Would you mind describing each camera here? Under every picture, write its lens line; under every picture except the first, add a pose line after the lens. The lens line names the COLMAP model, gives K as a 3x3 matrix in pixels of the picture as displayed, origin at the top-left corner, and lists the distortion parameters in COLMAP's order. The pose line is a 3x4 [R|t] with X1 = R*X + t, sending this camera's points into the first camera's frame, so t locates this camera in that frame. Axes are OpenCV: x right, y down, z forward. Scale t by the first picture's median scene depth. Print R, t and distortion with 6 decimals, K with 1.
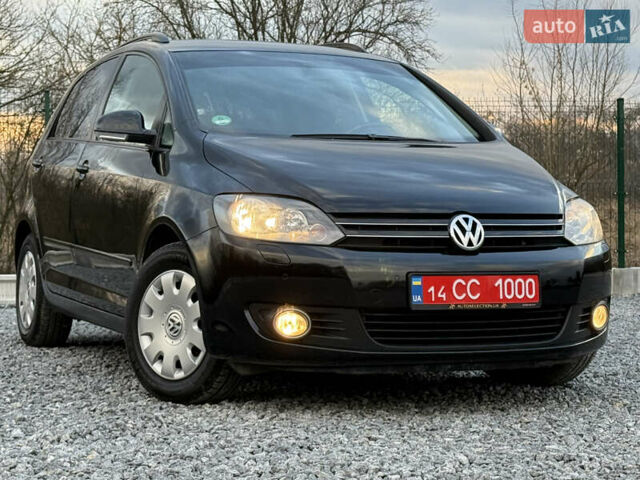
lens RADIAL K [[1639.8, 0, 302.4], [0, 1639.8, 241.8], [0, 0, 1]] dist [0.098495, 0.776455]
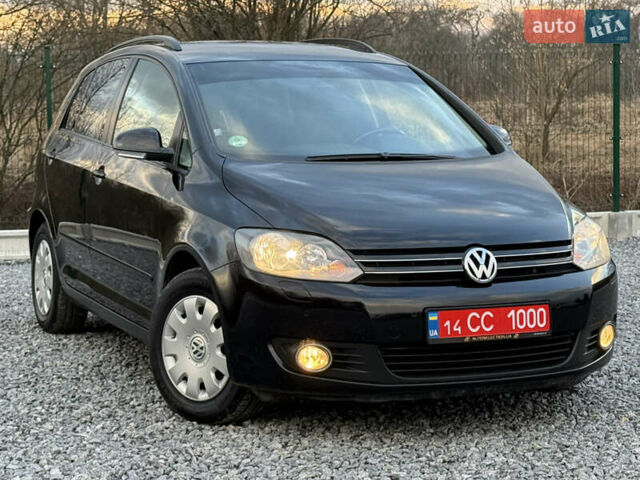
lens RADIAL K [[1639.8, 0, 302.4], [0, 1639.8, 241.8], [0, 0, 1]] dist [0.098495, 0.776455]
pose [[0.999896, -0.011285, 0.008935, -0.021098], [0.010615, 0.997361, 0.071817, -0.094024], [-0.009722, -0.071715, 0.997378, -0.033959]]
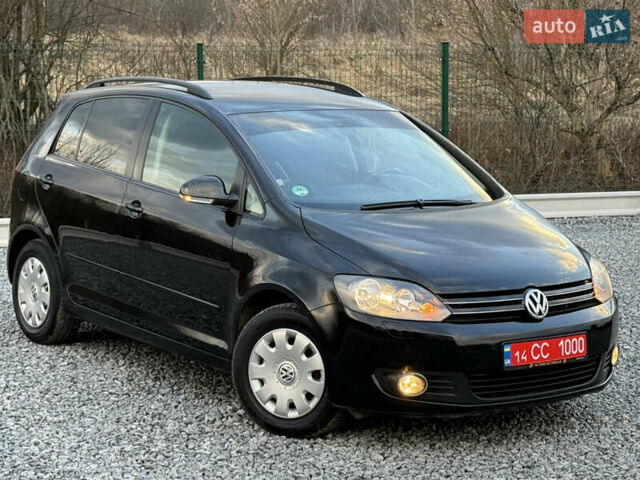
lens RADIAL K [[1752.3, 0, 320.0], [0, 1752.3, 240.0], [0, 0, 1]] dist [0.120346, 0.686904]
pose [[0.971859, -0.020736, 0.234648, -0.370808], [-0.005773, 0.993722, 0.111728, -0.200586], [-0.235492, -0.109939, 0.965638, -0.260388]]
